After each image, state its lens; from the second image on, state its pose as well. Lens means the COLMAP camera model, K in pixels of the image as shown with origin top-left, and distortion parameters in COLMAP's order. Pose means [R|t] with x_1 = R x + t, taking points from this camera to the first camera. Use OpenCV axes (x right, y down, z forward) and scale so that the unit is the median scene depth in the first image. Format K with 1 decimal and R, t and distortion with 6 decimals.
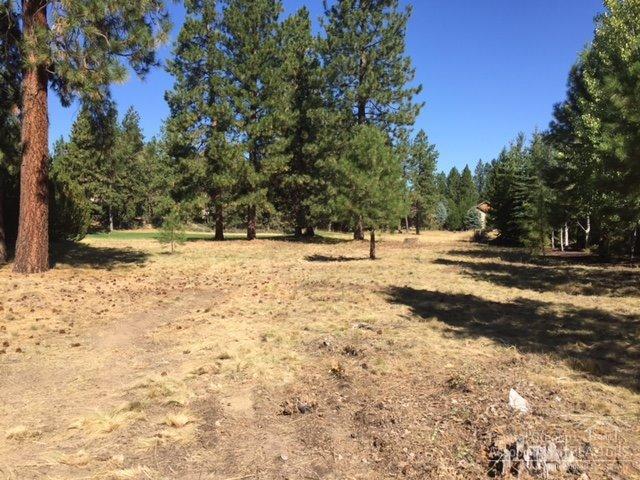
lens RADIAL K [[546.0, 0, 319.1], [0, 546.0, 245.3], [0, 0, 1]] dist [0.093874, -0.123562]
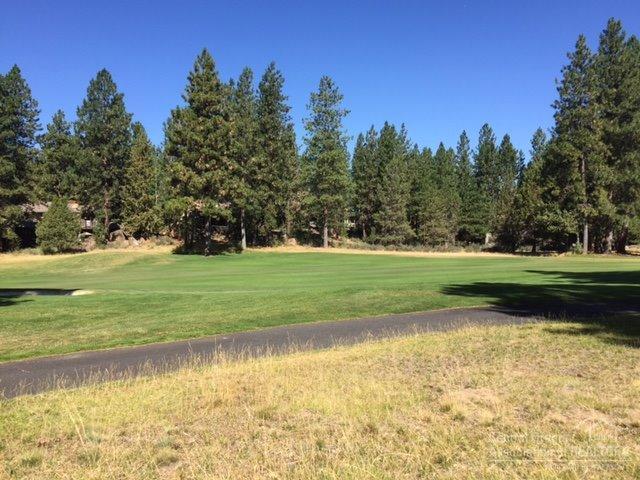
lens RADIAL K [[546.0, 0, 319.1], [0, 546.0, 245.3], [0, 0, 1]] dist [0.093874, -0.123562]
pose [[0.980565, -0.002075, -0.196185, -0.408250], [-0.003146, 0.999649, -0.026297, -0.035667], [0.196170, 0.026403, 0.980214, 0.970993]]
